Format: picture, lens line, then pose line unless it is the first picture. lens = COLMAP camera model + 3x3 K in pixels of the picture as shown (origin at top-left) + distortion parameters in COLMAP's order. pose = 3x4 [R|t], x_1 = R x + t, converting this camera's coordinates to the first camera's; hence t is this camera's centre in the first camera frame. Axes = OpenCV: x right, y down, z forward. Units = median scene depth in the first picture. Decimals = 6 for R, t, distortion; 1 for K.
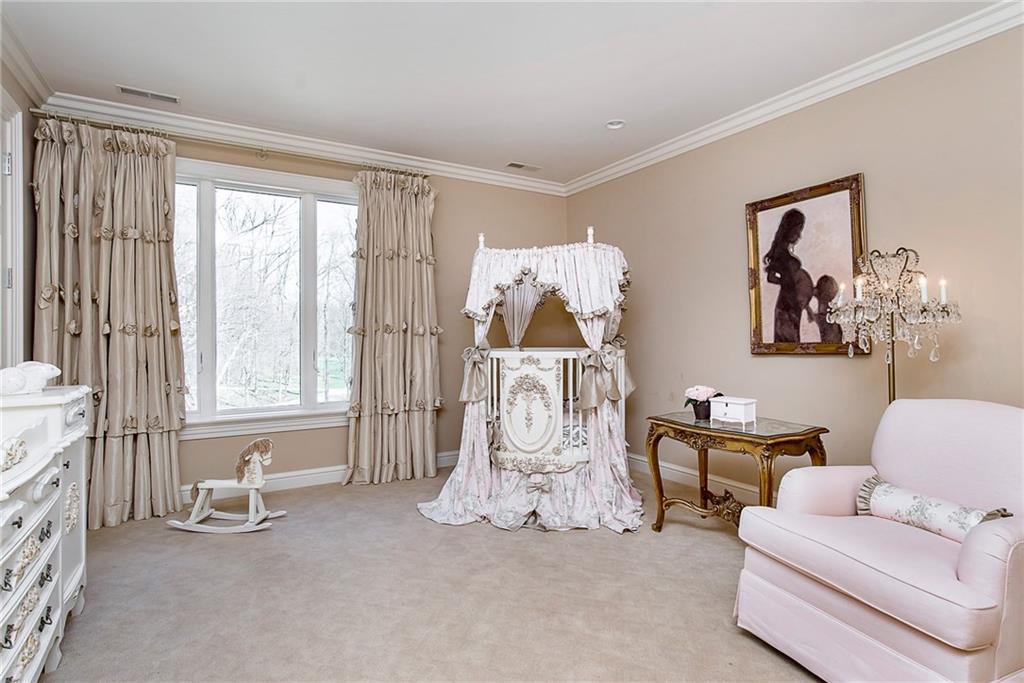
lens RADIAL K [[515.1, 0, 513.3], [0, 515.1, 320.5], [0, 0, 1]] dist [-0.004215, -0.000262]
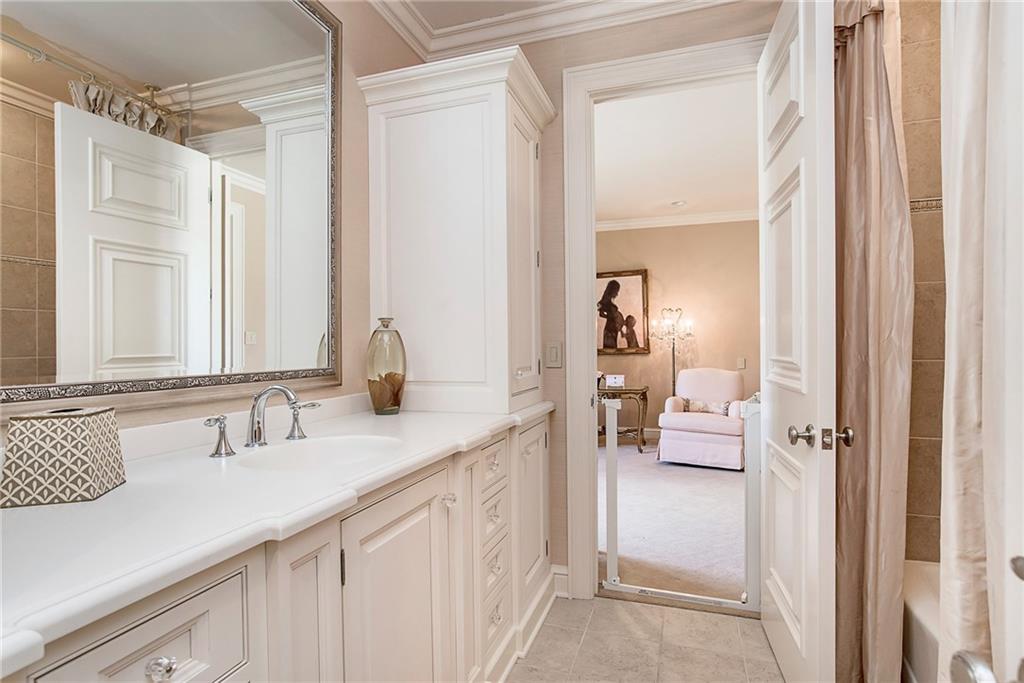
lens RADIAL K [[515.1, 0, 510.9], [0, 515.1, 344.5], [0, 0, 1]] dist [-0.004215, -0.000262]
pose [[0.762506, 0.000806, 0.646981, -1.048521], [-0.016746, 0.999689, 0.018491, -0.000812], [-0.646764, -0.024933, 0.762282, -0.255661]]
